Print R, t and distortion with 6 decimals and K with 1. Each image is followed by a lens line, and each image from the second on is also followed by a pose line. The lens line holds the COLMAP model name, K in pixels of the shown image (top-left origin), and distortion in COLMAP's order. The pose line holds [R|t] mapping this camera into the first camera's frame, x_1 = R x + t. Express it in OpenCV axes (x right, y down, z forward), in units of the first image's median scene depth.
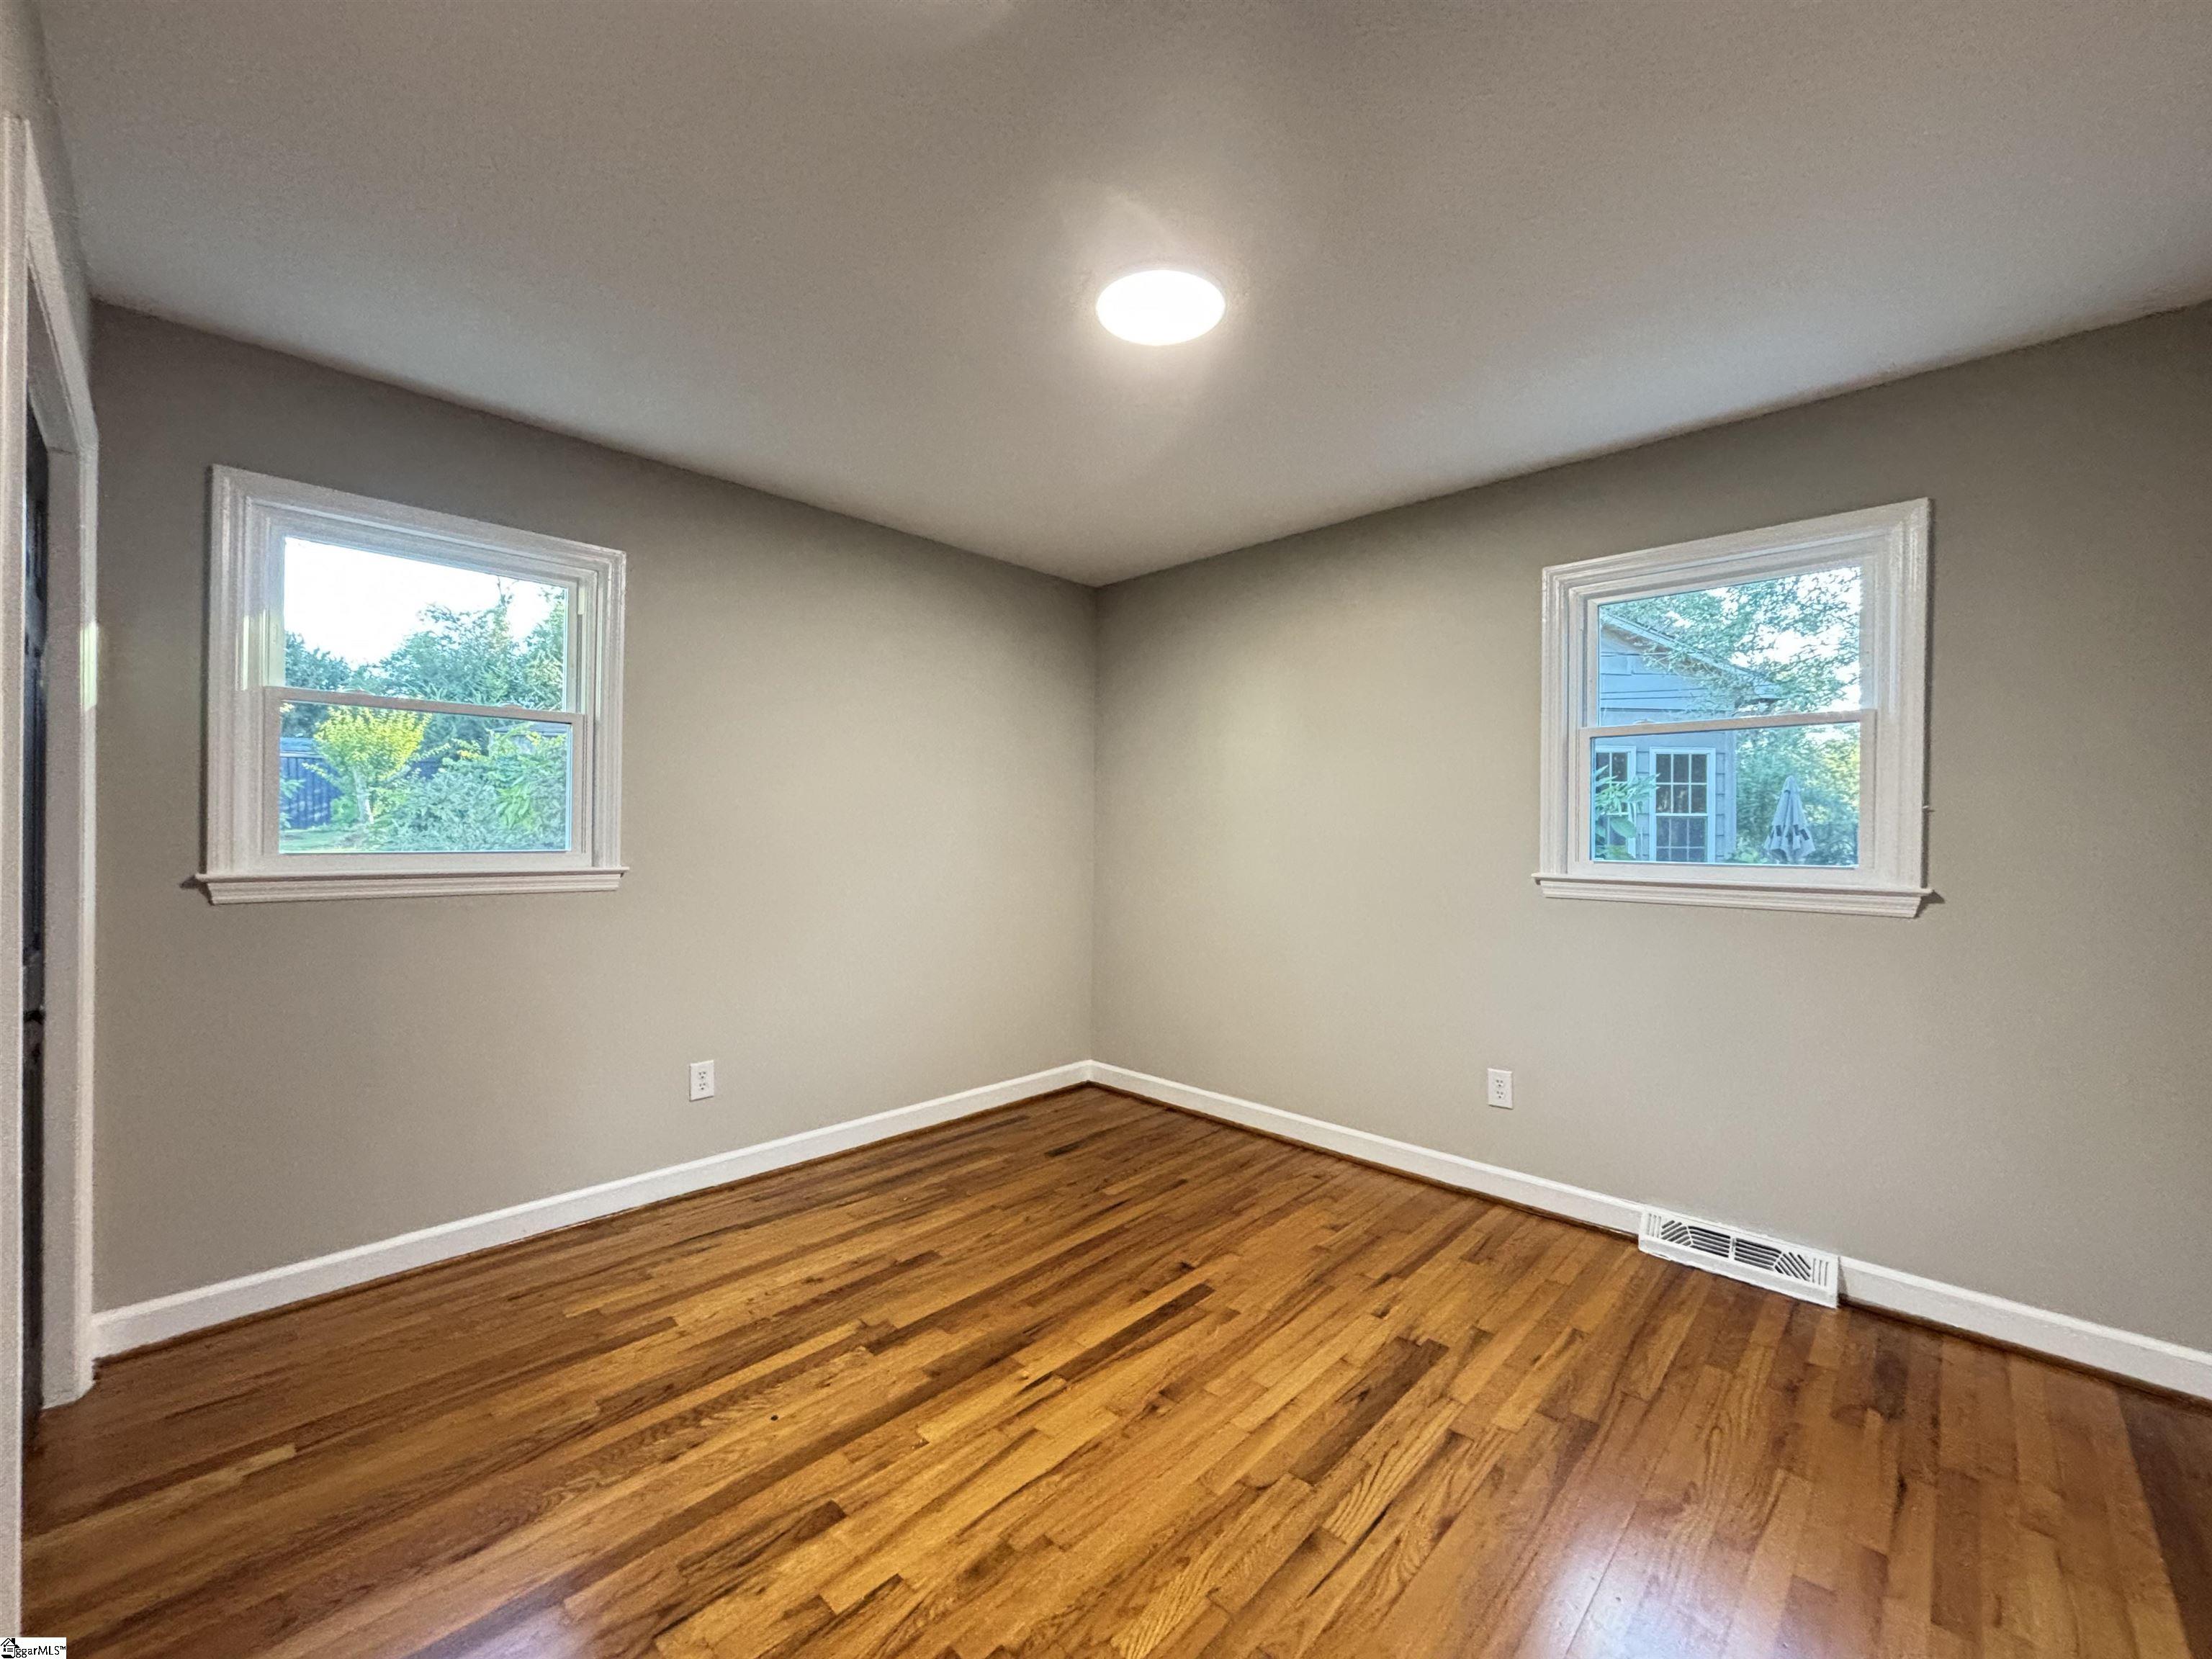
lens RADIAL K [[889.0, 0, 1095.2], [0, 889.0, 832.5], [0, 0, 1]] dist [0.000404, 0.001876]
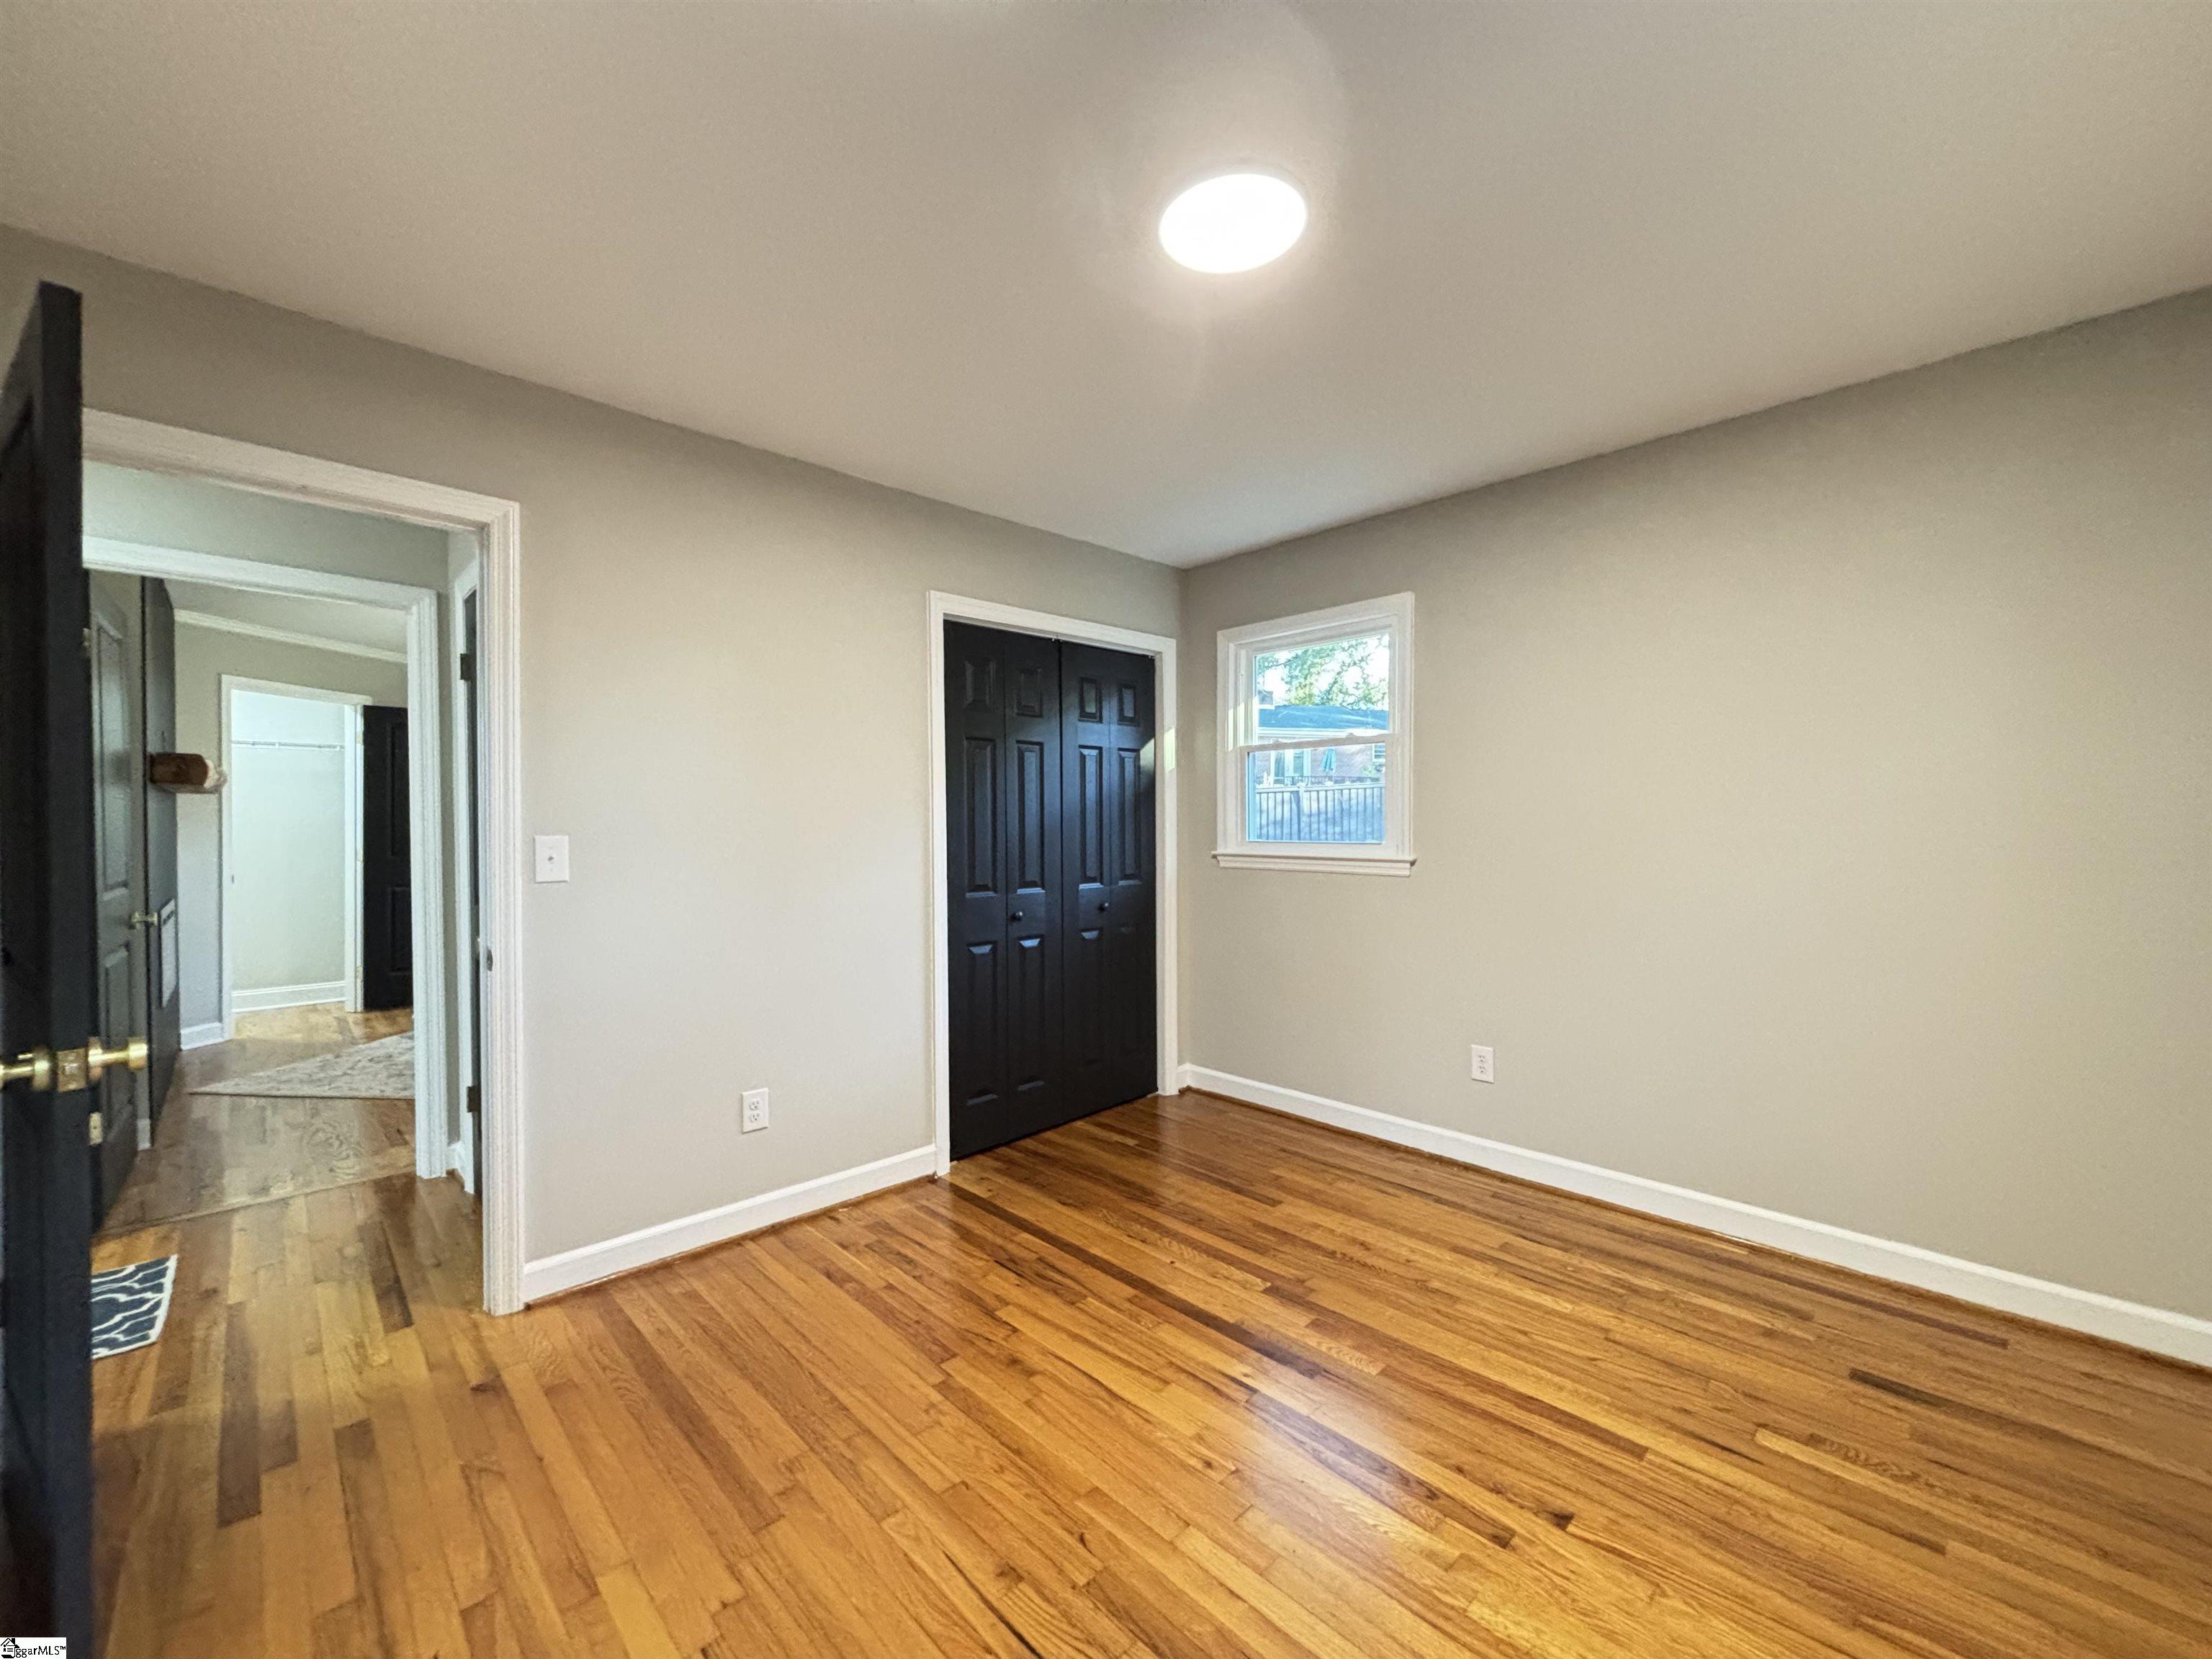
lens RADIAL K [[889.0, 0, 1116.4], [0, 889.0, 845.9], [0, 0, 1]] dist [0.000404, 0.001876]
pose [[-0.017562, 0.018540, -0.999674, 0.743446], [0.000884, 0.999828, 0.018527, 0.001997], [0.999845, -0.000558, -0.017575, 0.714707]]
